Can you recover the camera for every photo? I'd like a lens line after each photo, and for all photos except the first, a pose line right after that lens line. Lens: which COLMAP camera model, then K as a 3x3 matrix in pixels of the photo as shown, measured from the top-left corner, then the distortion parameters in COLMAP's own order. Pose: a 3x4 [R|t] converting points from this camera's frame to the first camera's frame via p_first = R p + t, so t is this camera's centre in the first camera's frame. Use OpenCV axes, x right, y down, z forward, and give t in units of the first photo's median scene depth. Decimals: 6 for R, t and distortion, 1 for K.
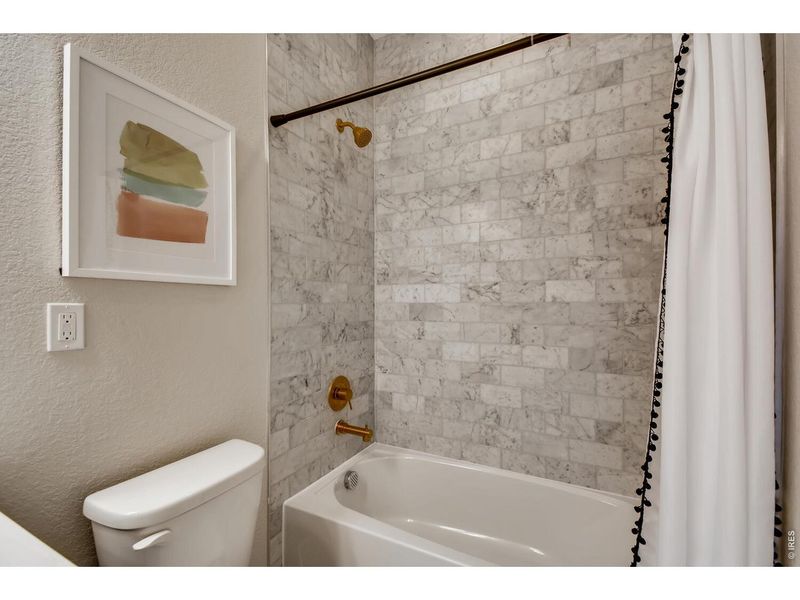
lens RADIAL K [[354.9, 0, 403.0], [0, 354.9, 303.3], [0, 0, 1]] dist [0.048738, -0.025306]
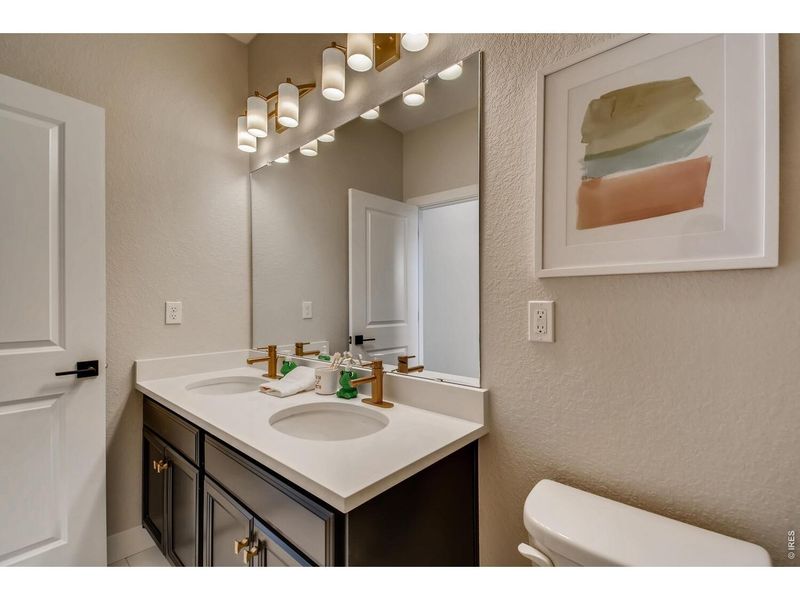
lens RADIAL K [[354.9, 0, 403.0], [0, 354.9, 303.3], [0, 0, 1]] dist [0.048738, -0.025306]
pose [[-0.248062, 0.003557, -0.968738, 0.251236], [0.004793, 0.999986, 0.002444, 0.002480], [0.968732, -0.004037, -0.248076, 0.775694]]
